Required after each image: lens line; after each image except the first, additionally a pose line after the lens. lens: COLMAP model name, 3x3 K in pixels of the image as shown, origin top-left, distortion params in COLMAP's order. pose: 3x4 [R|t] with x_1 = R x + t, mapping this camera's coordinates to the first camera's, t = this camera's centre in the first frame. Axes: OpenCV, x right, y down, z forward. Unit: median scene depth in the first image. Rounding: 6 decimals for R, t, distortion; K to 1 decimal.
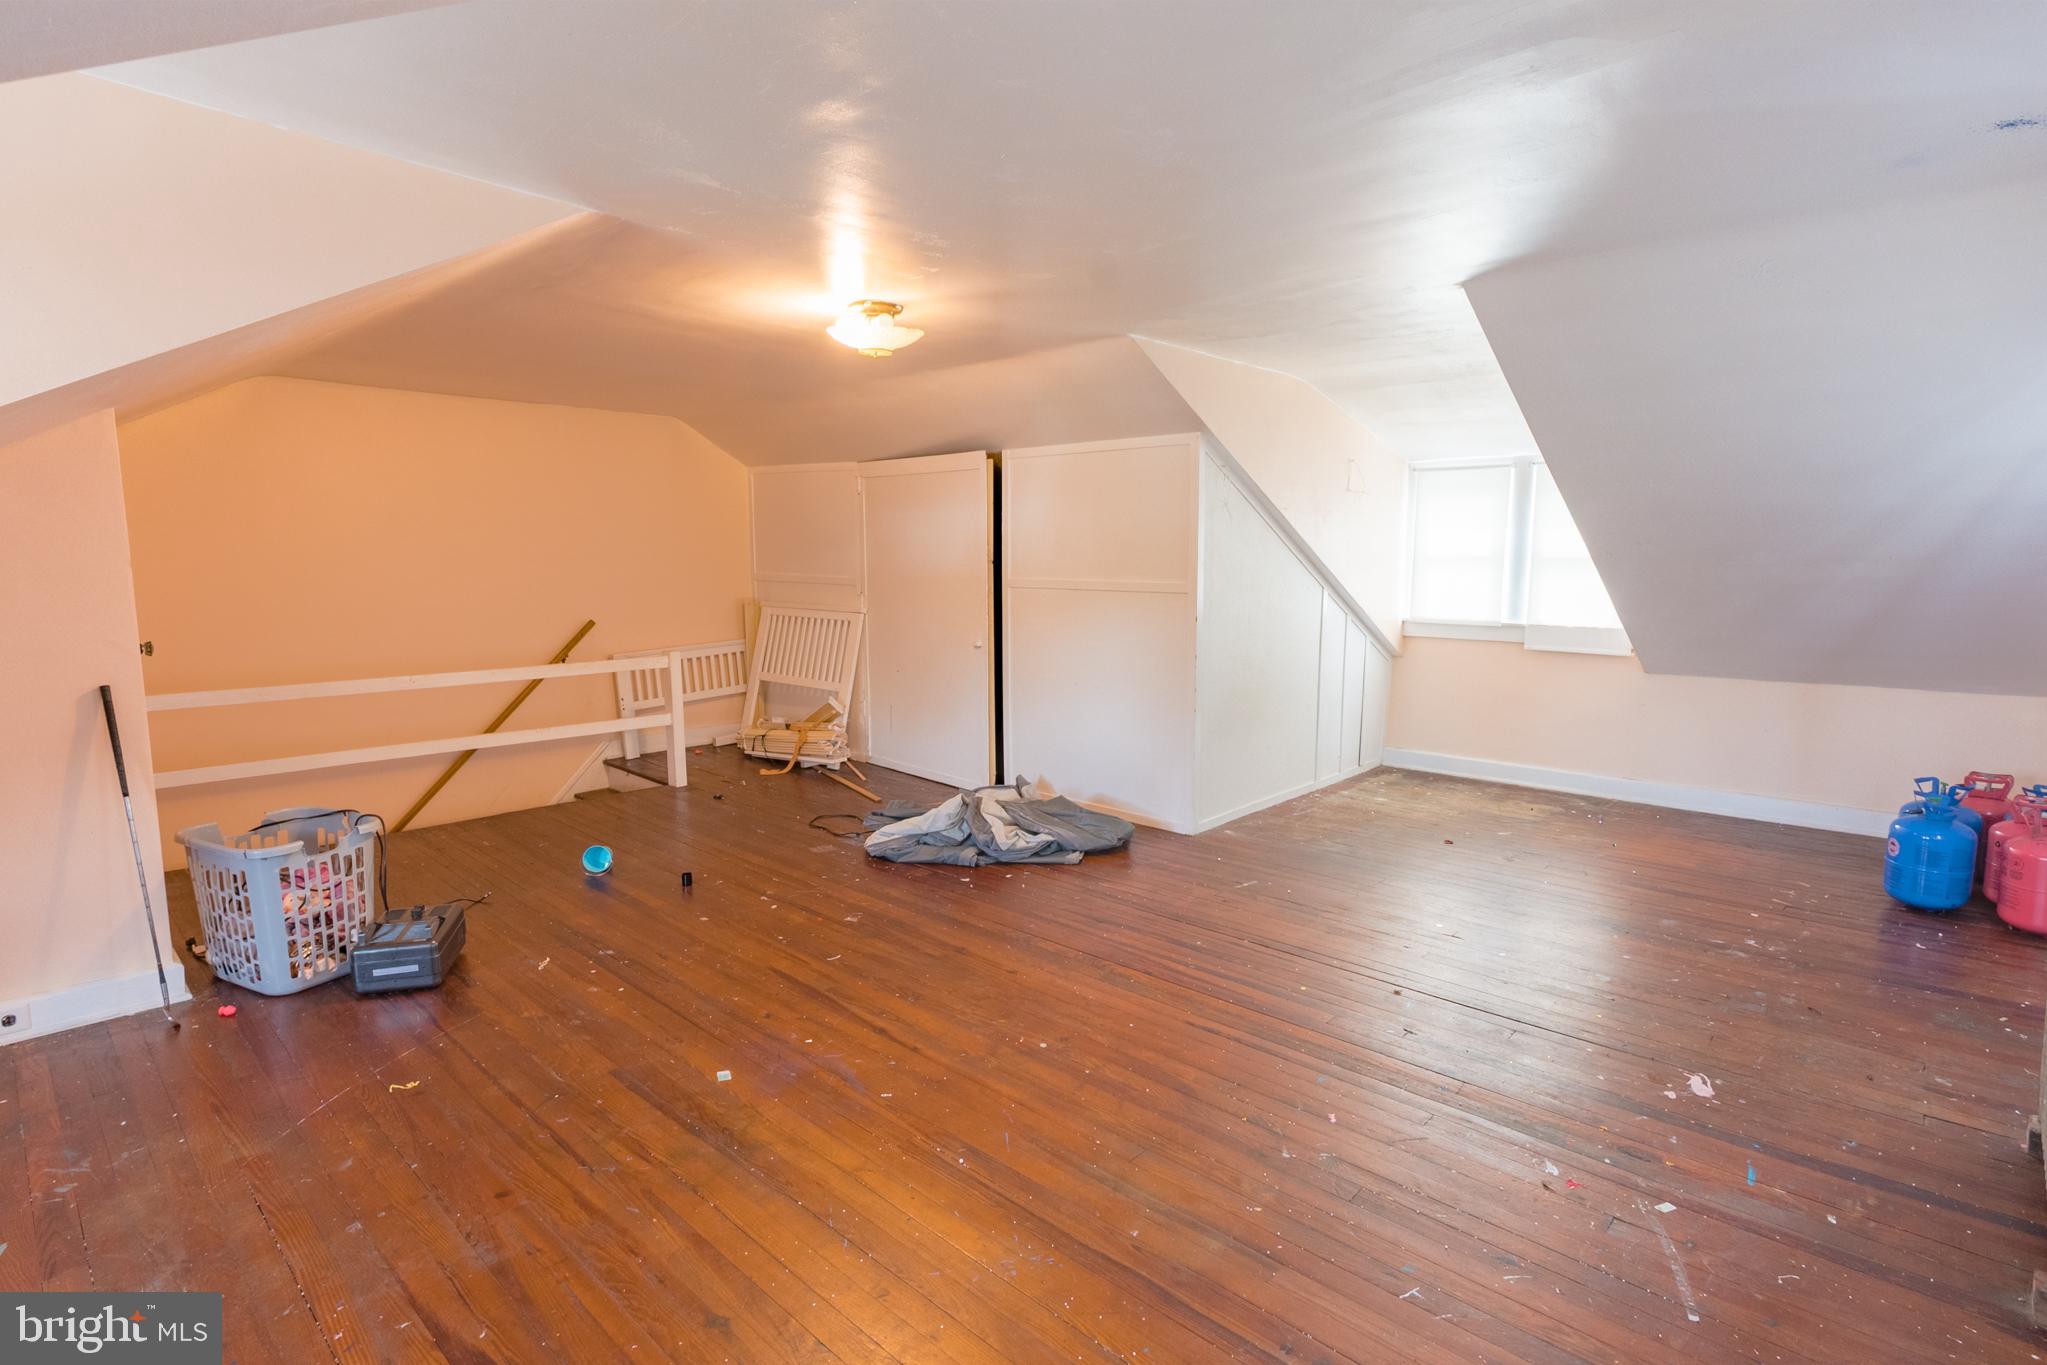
lens RADIAL K [[1040.7, 0, 1030.9], [0, 1040.7, 681.9], [0, 0, 1]] dist [-0.014286, 0.001273]
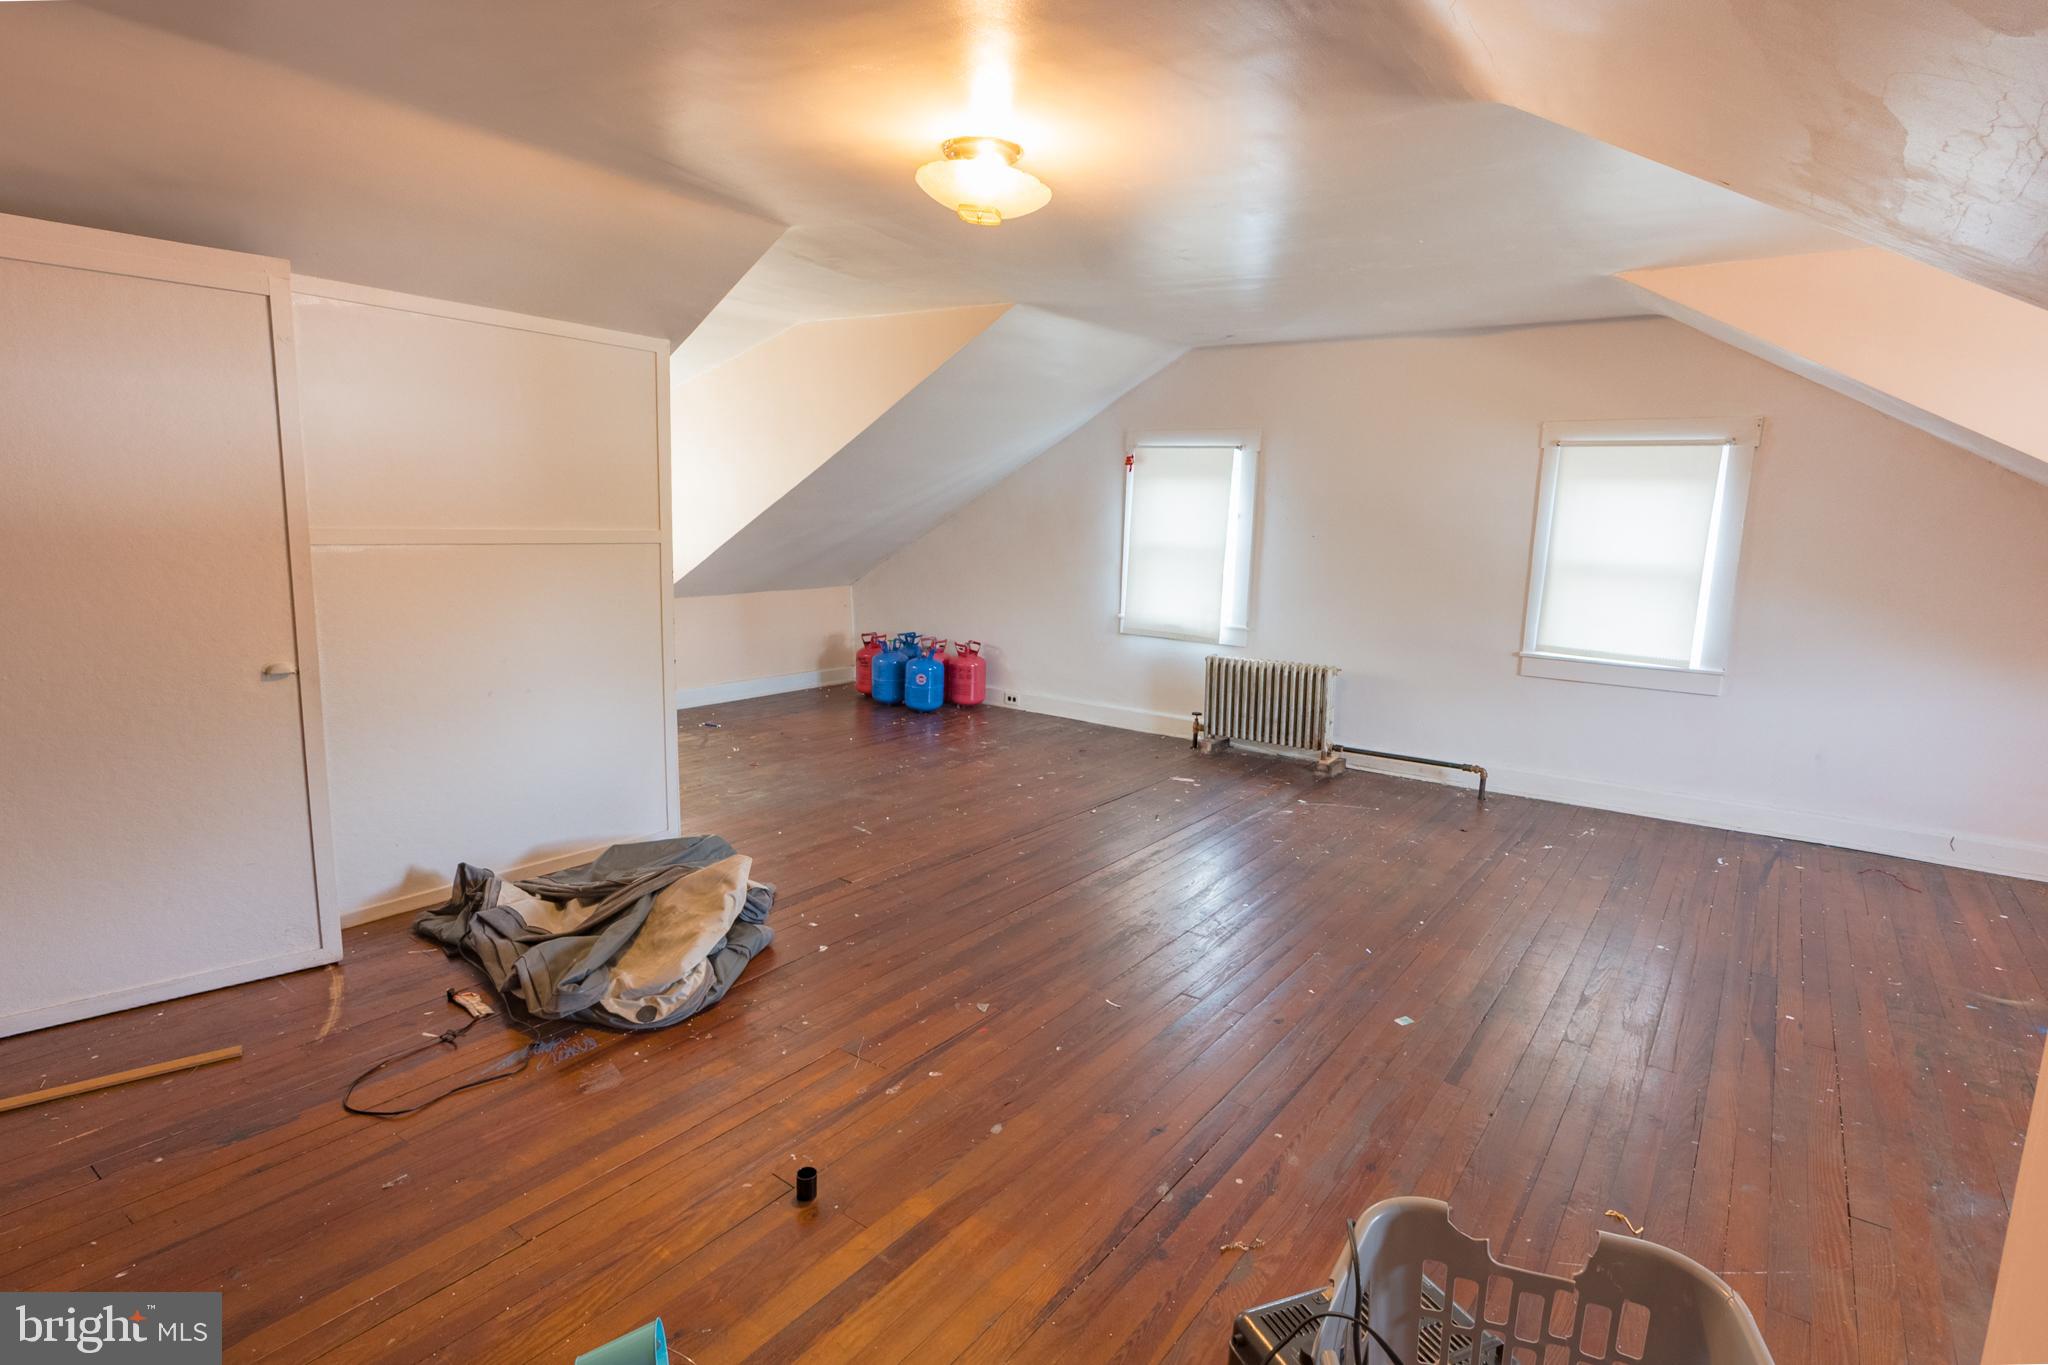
lens RADIAL K [[1041.2, 0, 1031.5], [0, 1041.2, 681.9], [0, 0, 1]] dist [-0.014286, 0.001273]
pose [[-0.131024, -0.164099, 0.977704, -1.010573], [0.095233, 0.979561, 0.177173, -0.144765], [-0.986795, 0.116323, -0.112718, 1.209289]]
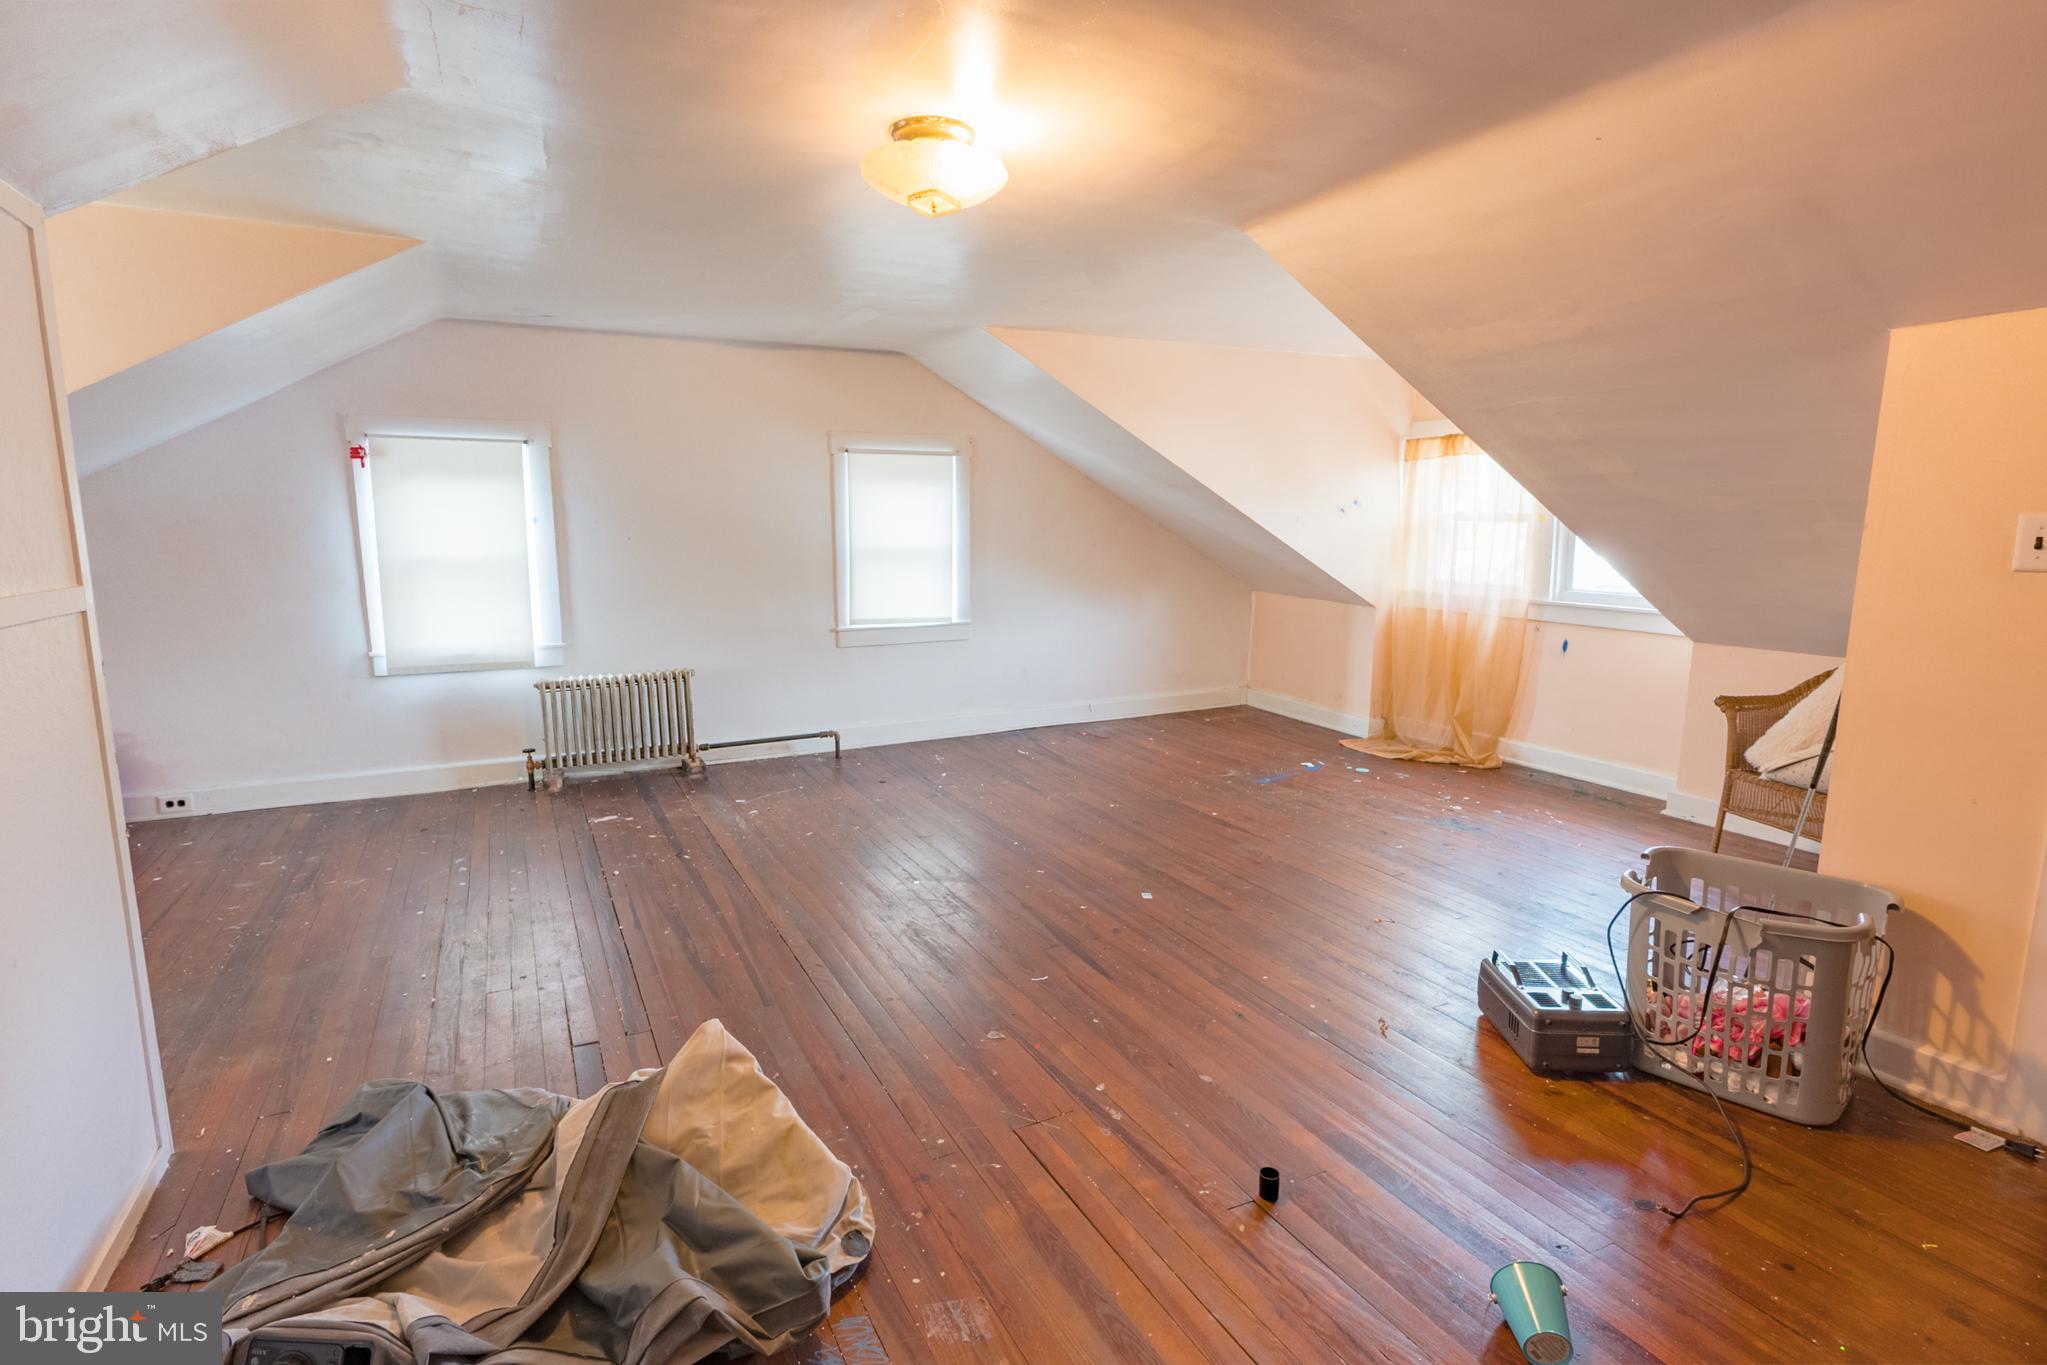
lens RADIAL K [[1010.0, 0, 1028.5], [0, 1010.0, 683.0], [0, 0, 1]] dist [-0.019981, 0.011794]
pose [[-0.943451, -0.048582, 0.327934, -0.478678], [0.045099, 0.961199, 0.272146, -0.217612], [-0.328431, 0.271546, -0.904653, 1.826034]]
